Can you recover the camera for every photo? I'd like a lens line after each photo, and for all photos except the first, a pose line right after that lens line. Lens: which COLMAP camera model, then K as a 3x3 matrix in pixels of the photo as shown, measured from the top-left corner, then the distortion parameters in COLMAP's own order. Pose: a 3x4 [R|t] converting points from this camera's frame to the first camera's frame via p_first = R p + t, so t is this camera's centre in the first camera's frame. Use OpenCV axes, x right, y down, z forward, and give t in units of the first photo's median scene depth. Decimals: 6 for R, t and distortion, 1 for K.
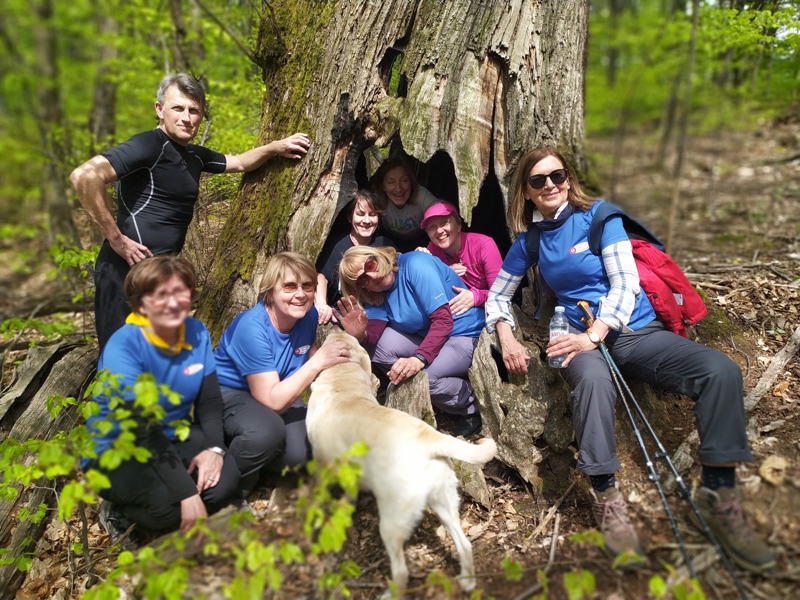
lens RADIAL K [[597.8, 0, 394.8], [0, 597.8, 313.1], [0, 0, 1]] dist [0.047001, 0.000408]
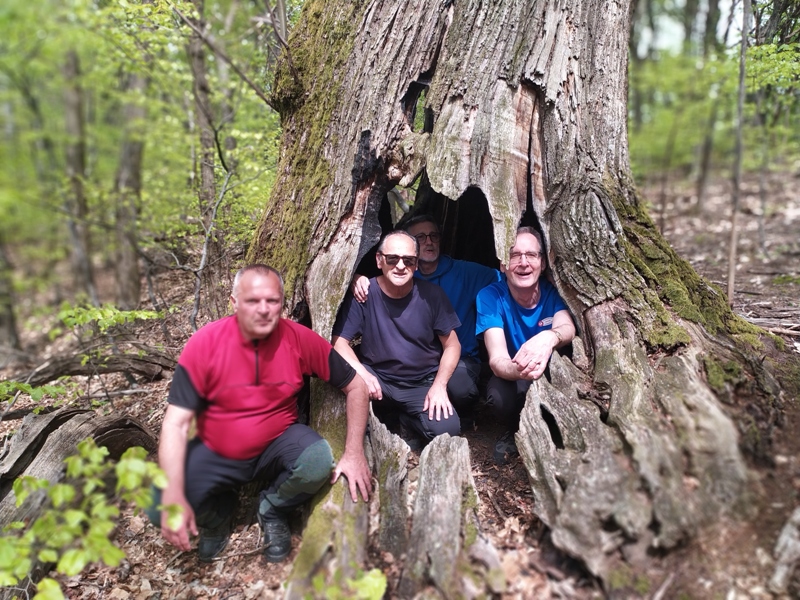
lens RADIAL K [[597.8, 0, 394.8], [0, 597.8, 313.1], [0, 0, 1]] dist [0.047001, 0.000408]
pose [[0.998734, -0.022961, -0.044752, -0.003932], [0.018778, 0.995606, -0.091735, -0.001206], [0.046662, 0.090779, 0.994777, 0.111007]]
